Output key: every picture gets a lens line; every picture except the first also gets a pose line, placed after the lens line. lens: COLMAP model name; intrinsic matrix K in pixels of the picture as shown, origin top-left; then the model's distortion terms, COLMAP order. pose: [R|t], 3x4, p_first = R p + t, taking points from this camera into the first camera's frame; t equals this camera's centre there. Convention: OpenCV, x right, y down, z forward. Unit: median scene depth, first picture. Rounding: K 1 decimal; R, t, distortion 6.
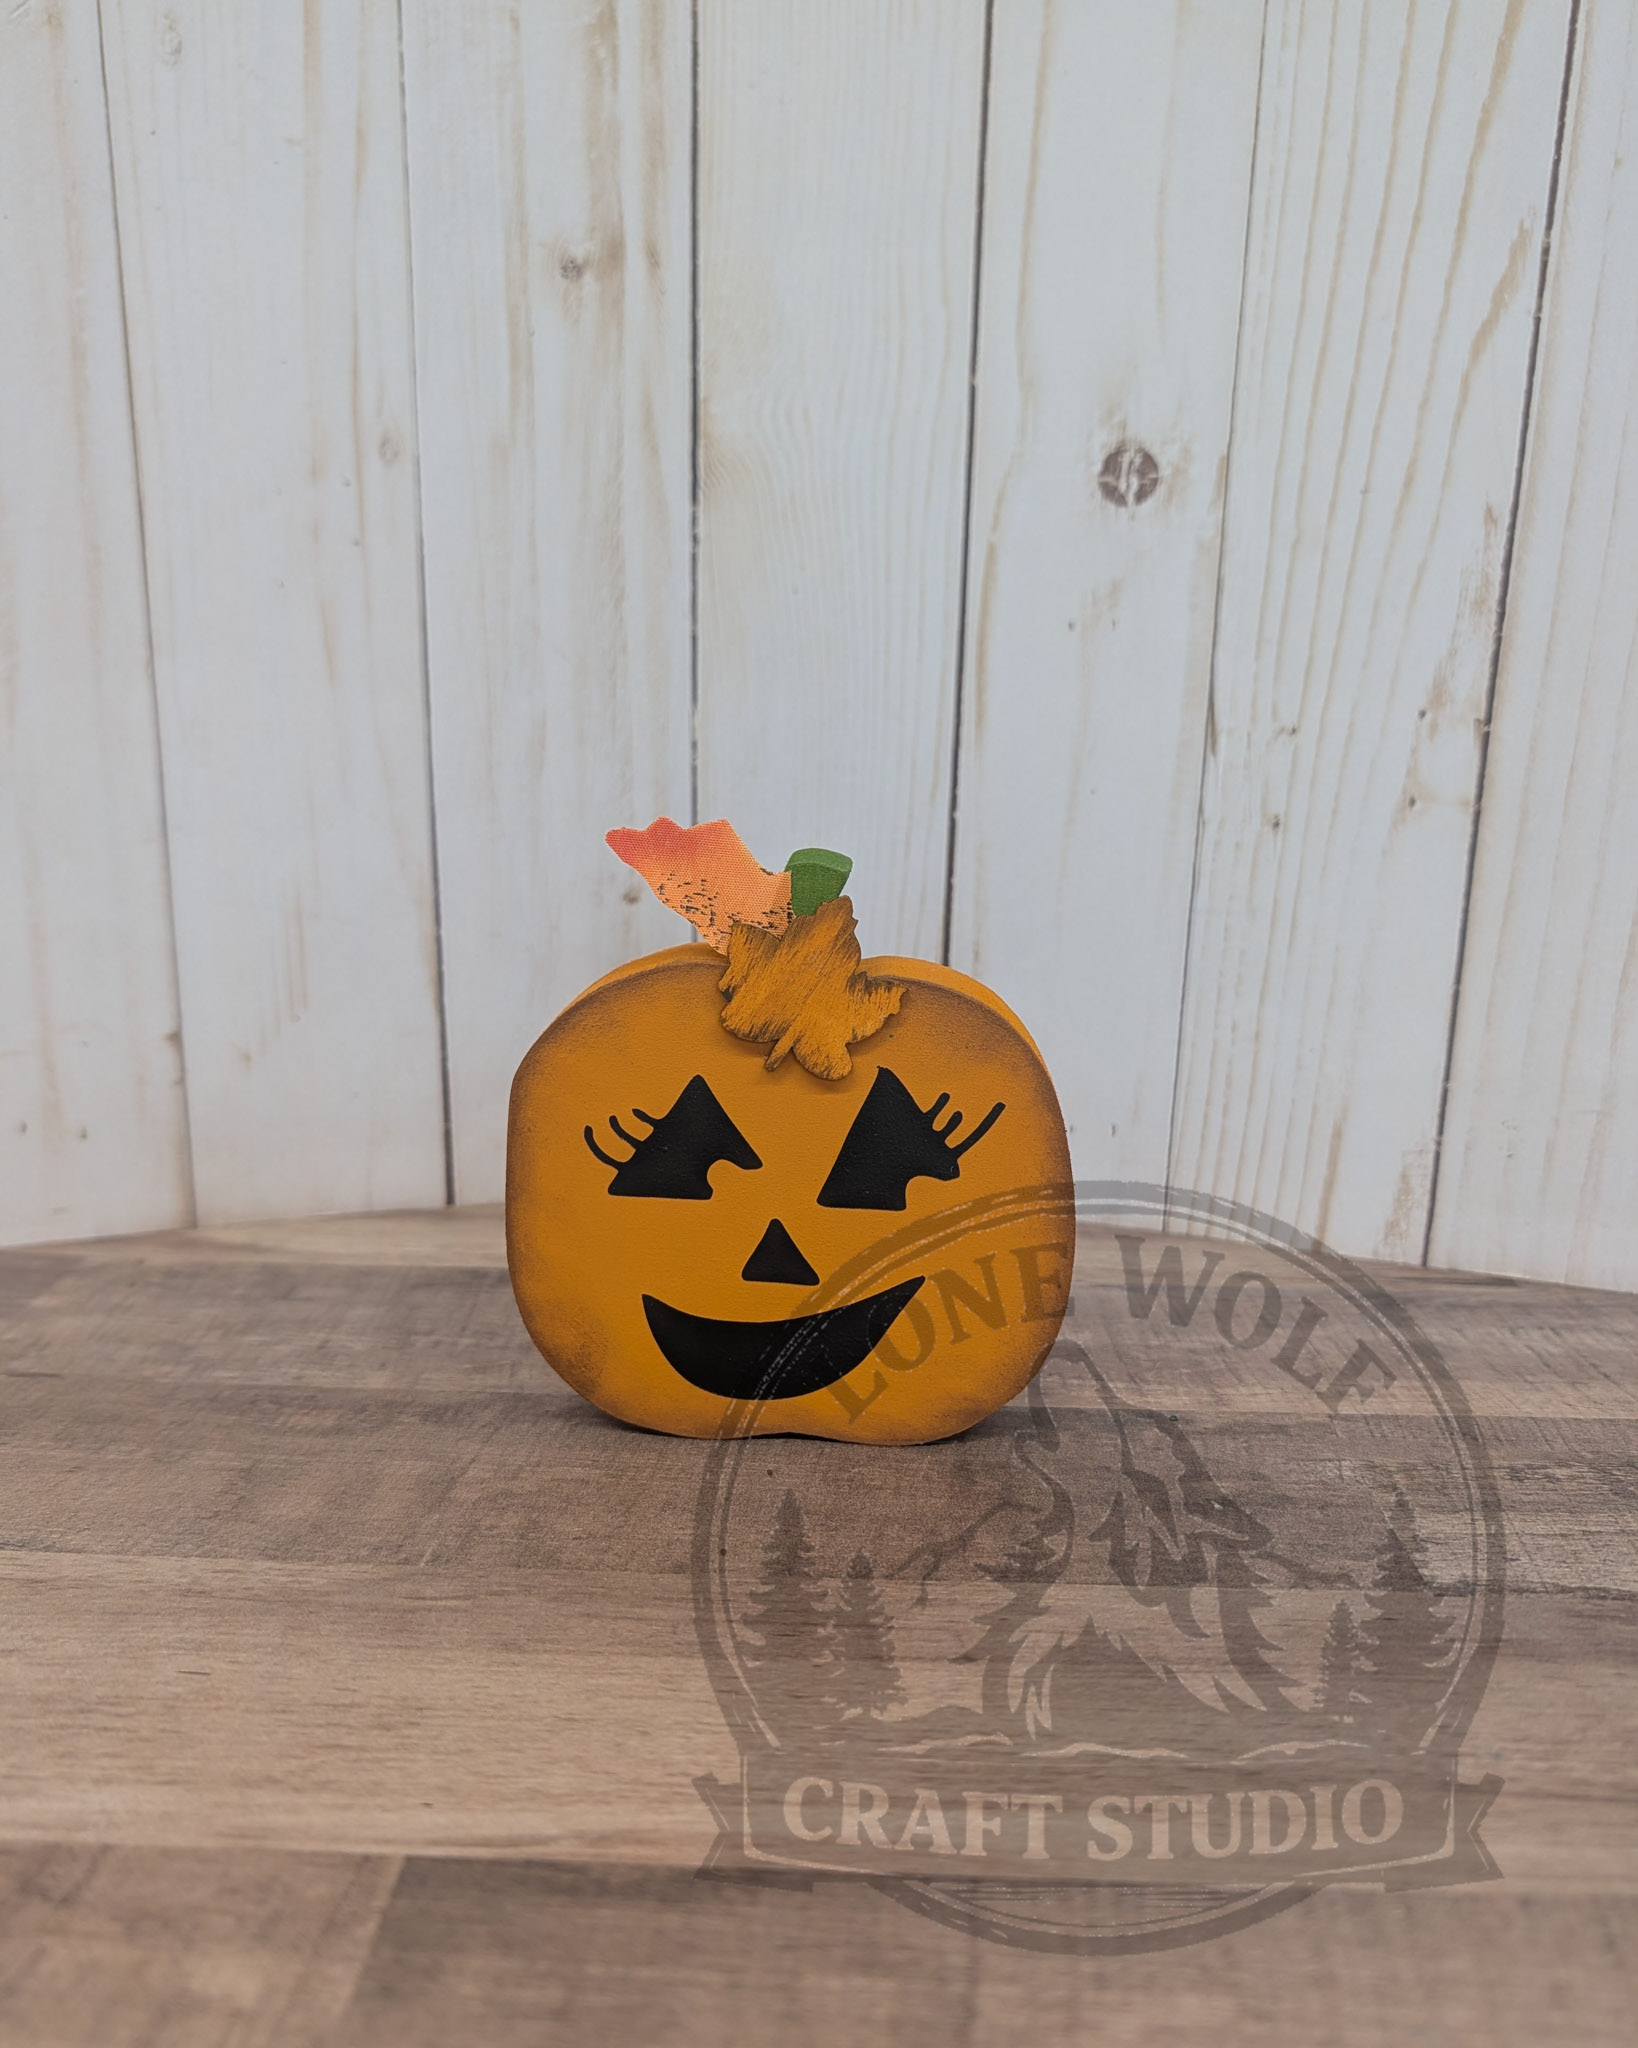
lens RADIAL K [[1512.7, 0, 798.3], [0, 1512.7, 1060.9], [0, 0, 1]] dist [-0.021010, 0.001644]
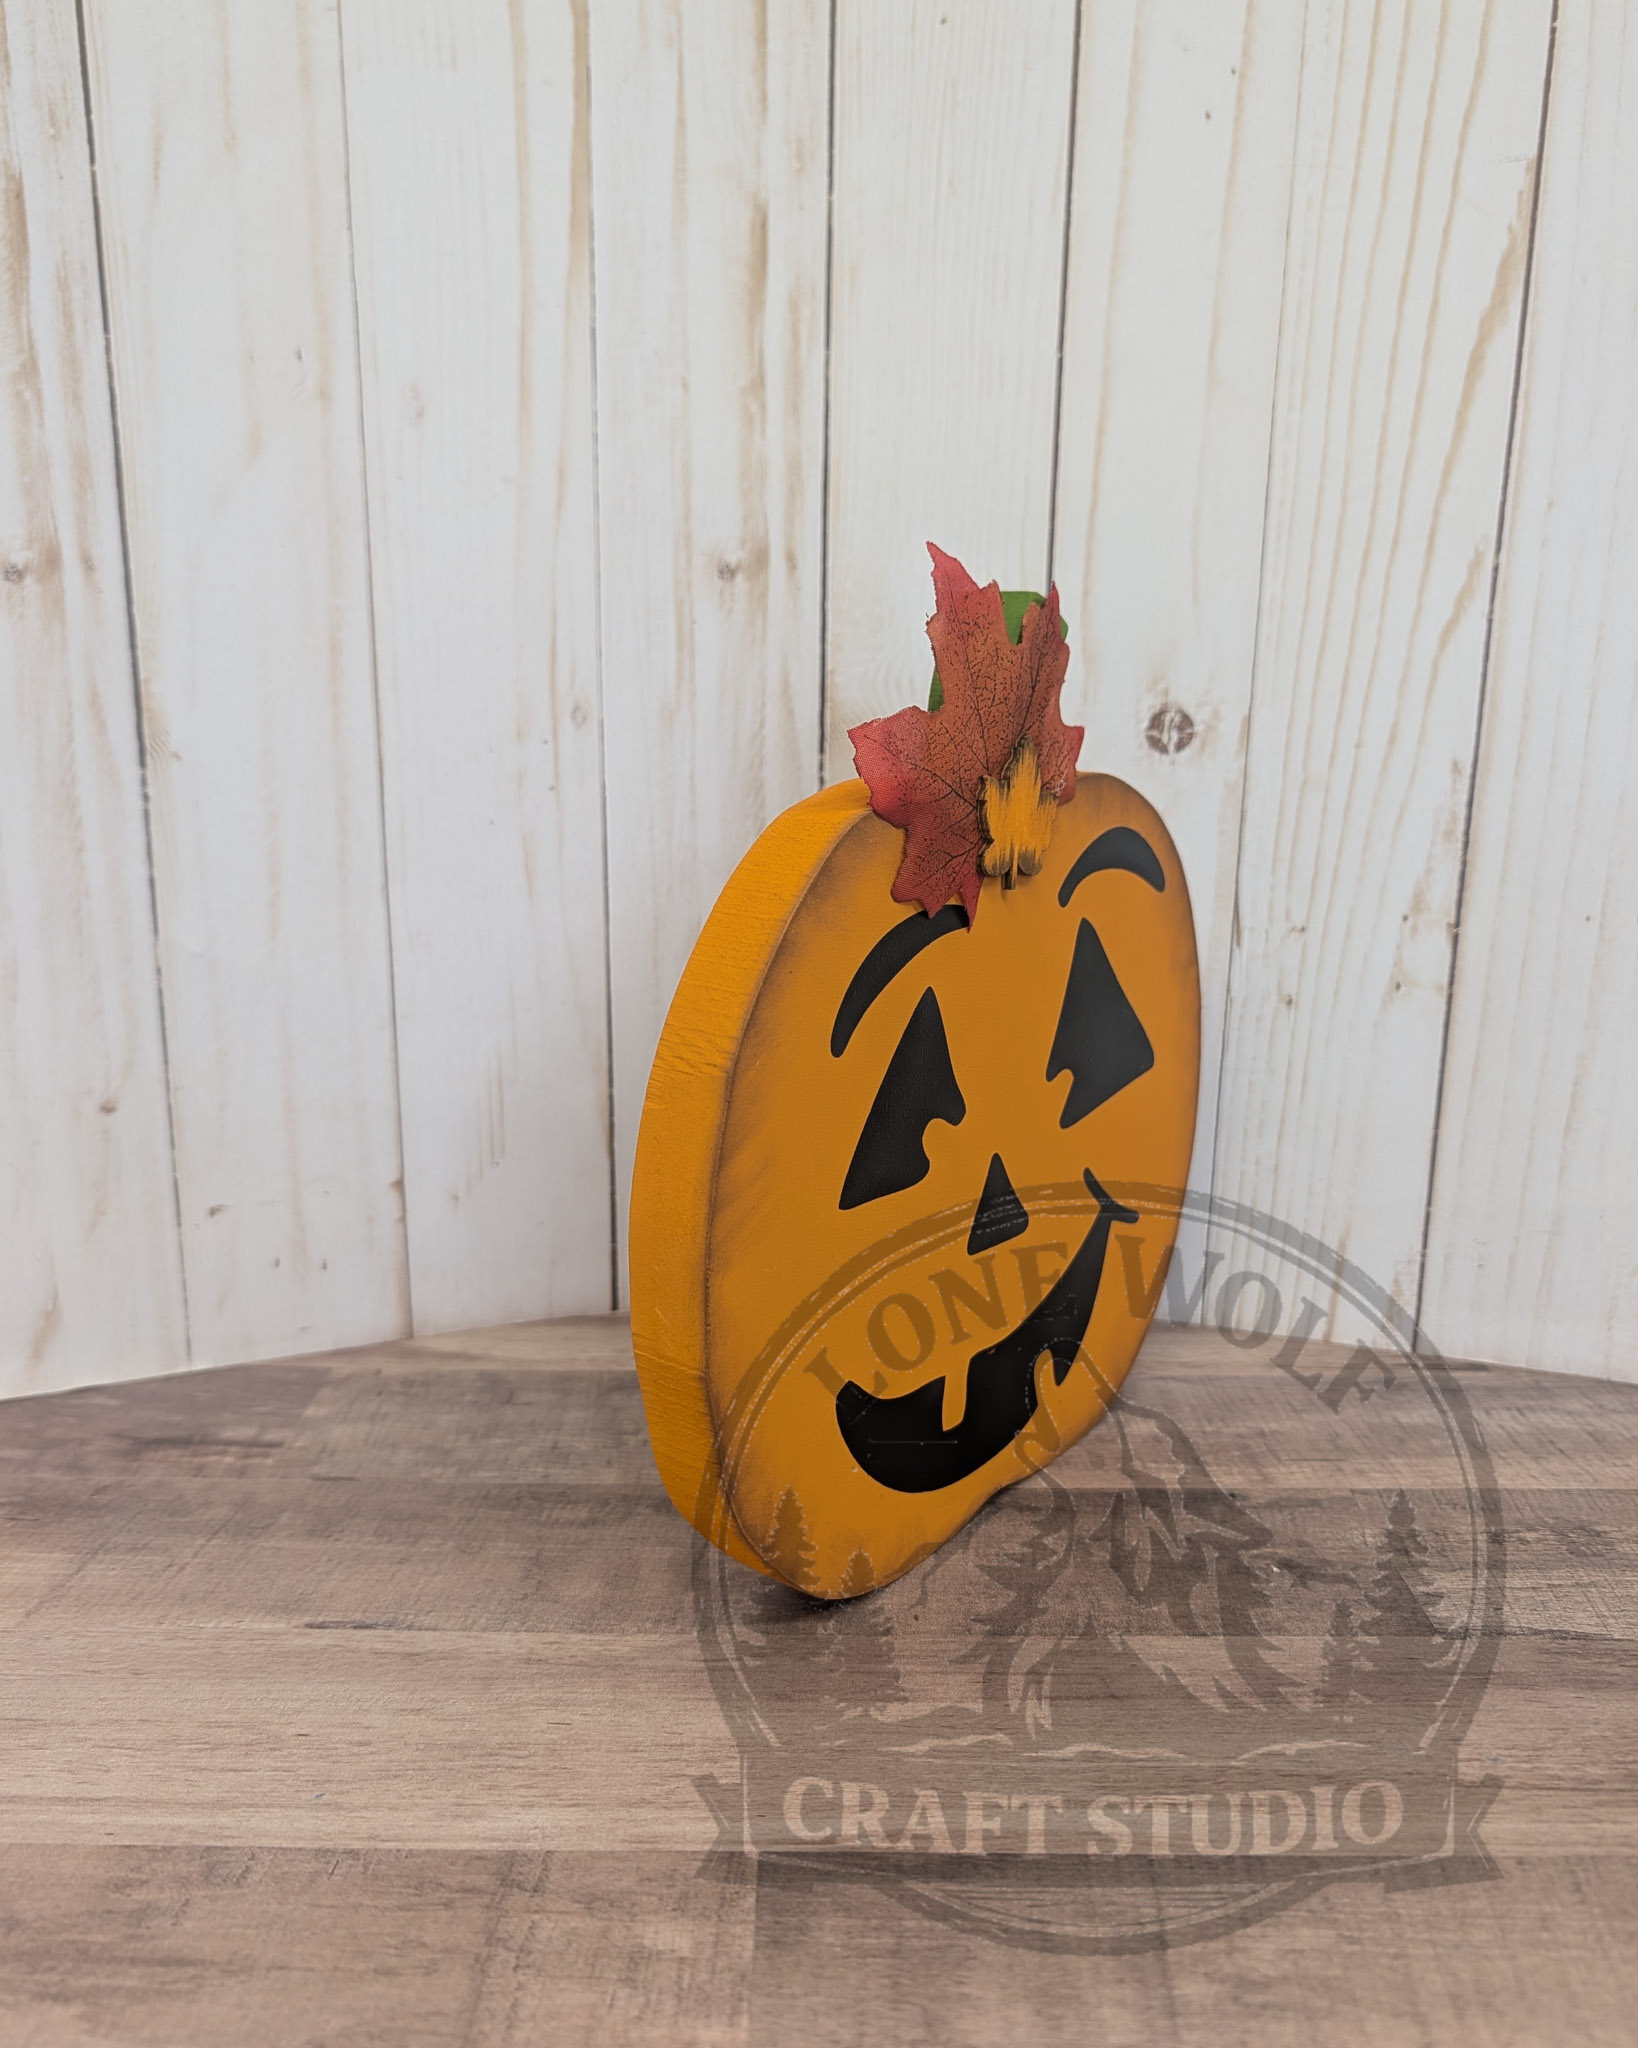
lens RADIAL K [[1512.7, 0, 779.3], [0, 1512.7, 1014.6], [0, 0, 1]] dist [-0.021010, 0.001644]
pose [[0.999597, -0.014414, 0.024452, -0.146917], [0.014820, 0.999753, -0.016541, -0.141387], [-0.024207, 0.016897, 0.999564, -0.258022]]
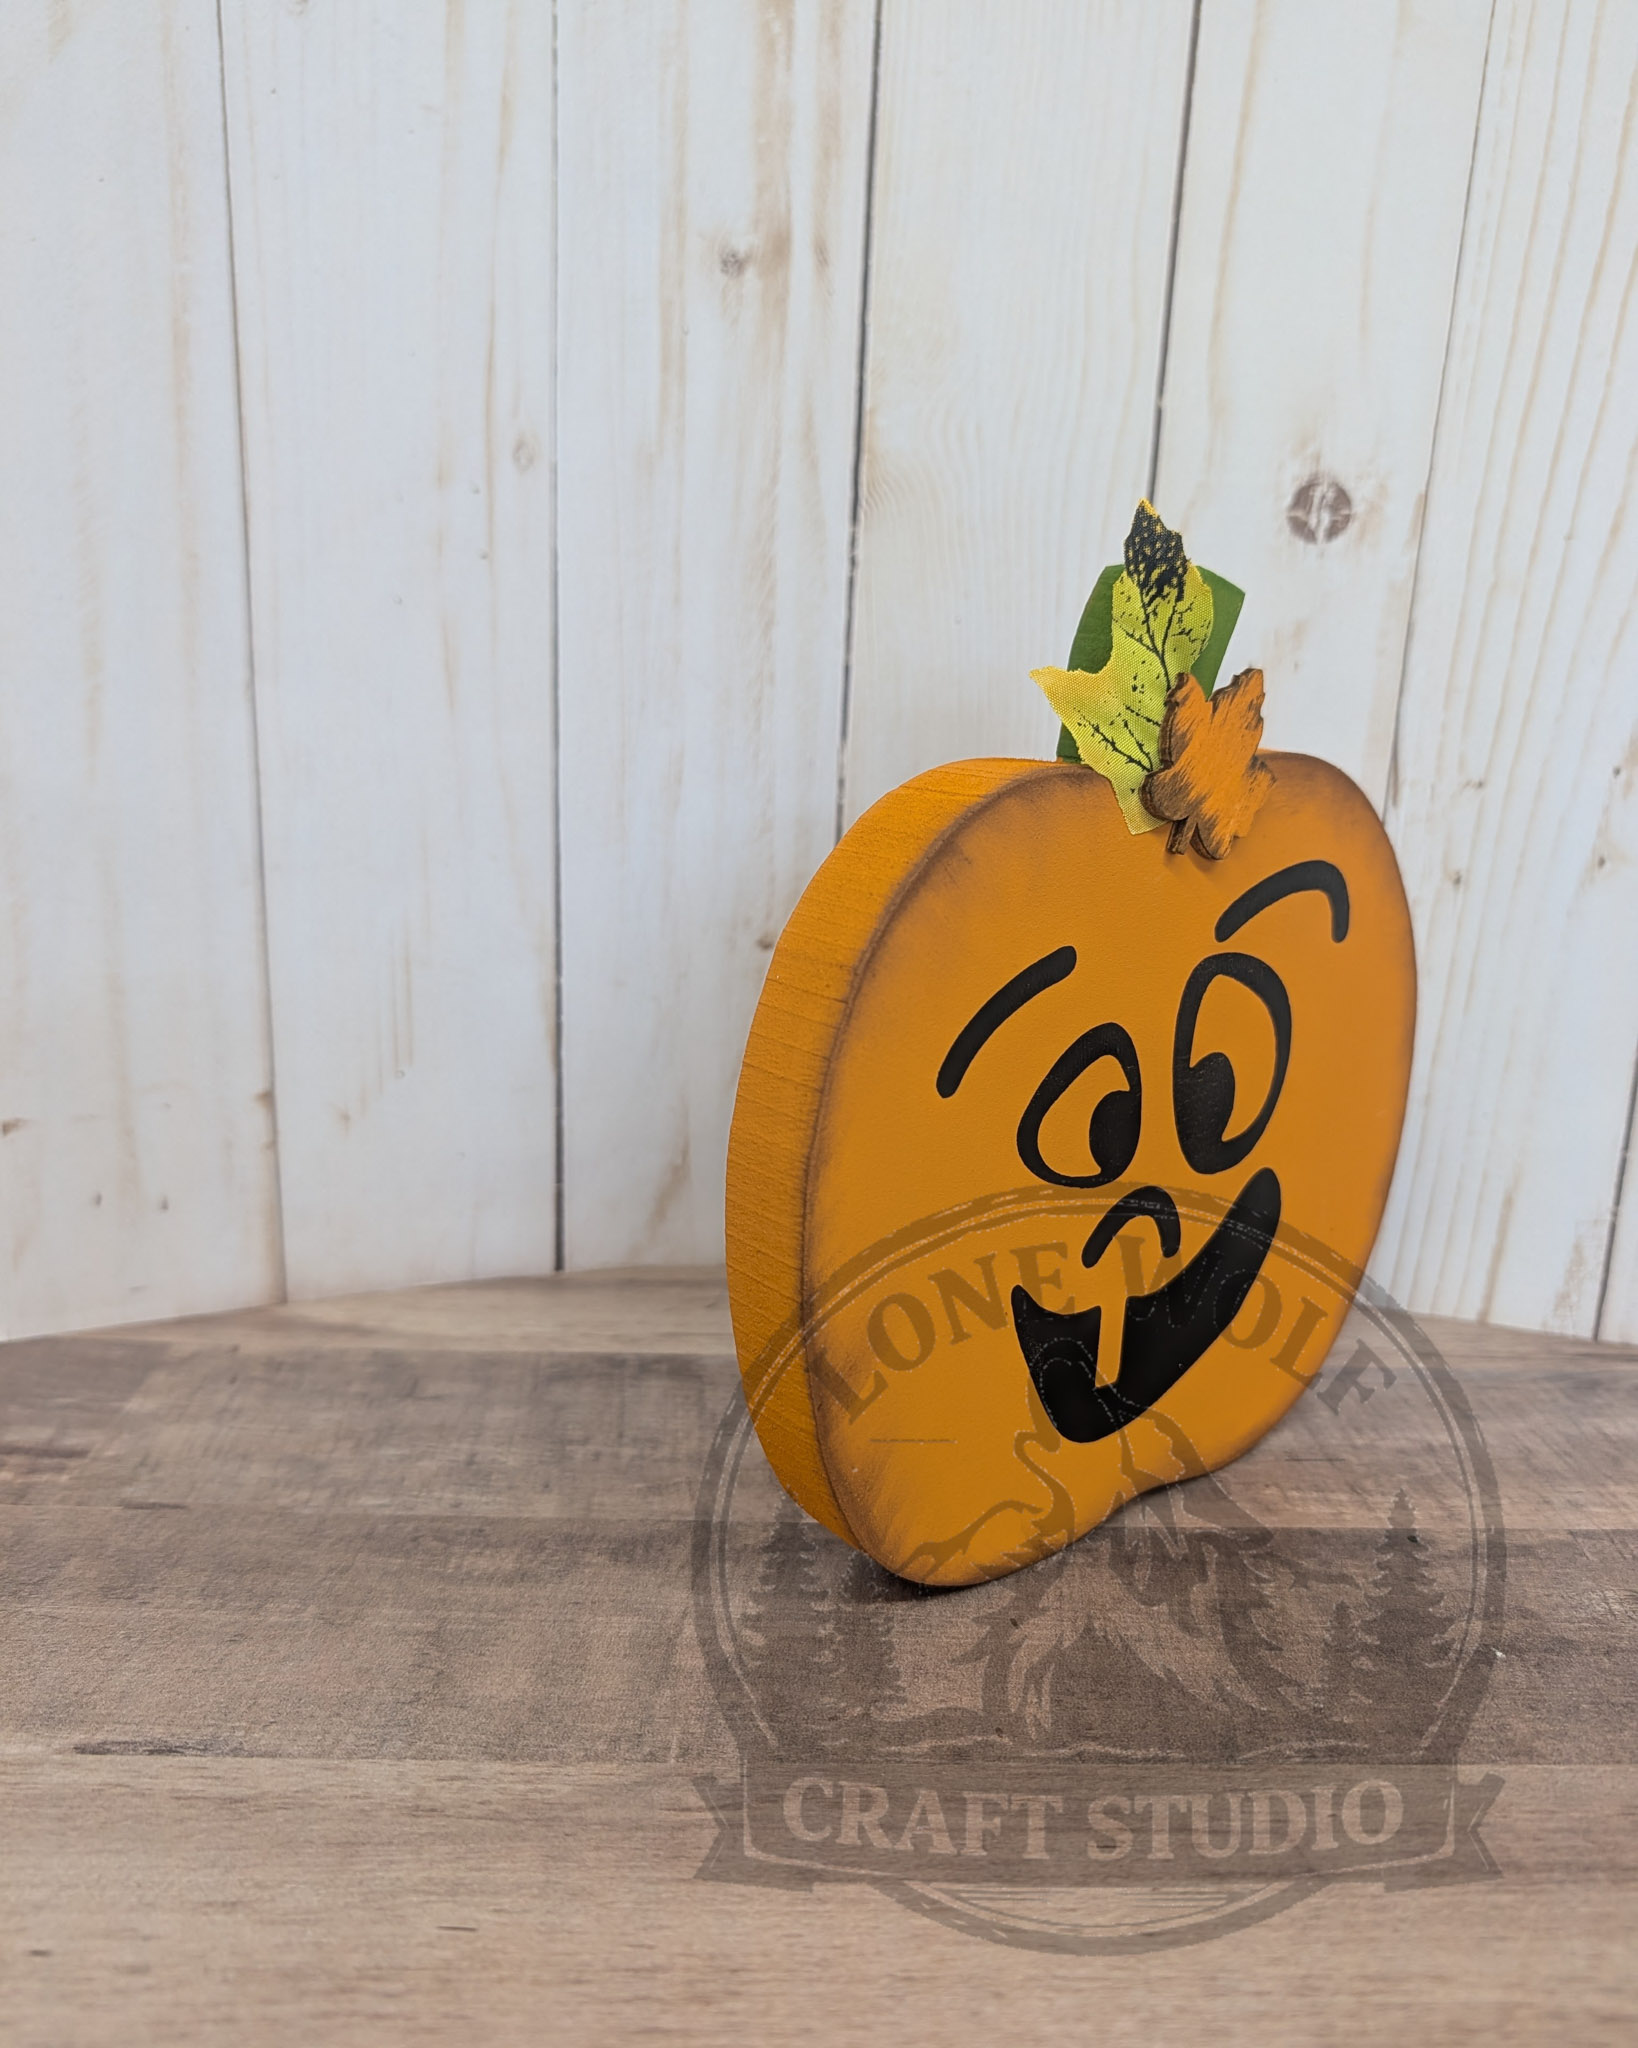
lens RADIAL K [[1512.7, 0, 802.6], [0, 1512.7, 1016.9], [0, 0, 1]] dist [-0.021010, 0.001644]
pose [[0.997343, 0.006455, 0.072555, -0.176280], [-0.007546, 0.999862, 0.014774, -0.087466], [-0.072450, -0.015282, 0.997255, 0.084519]]
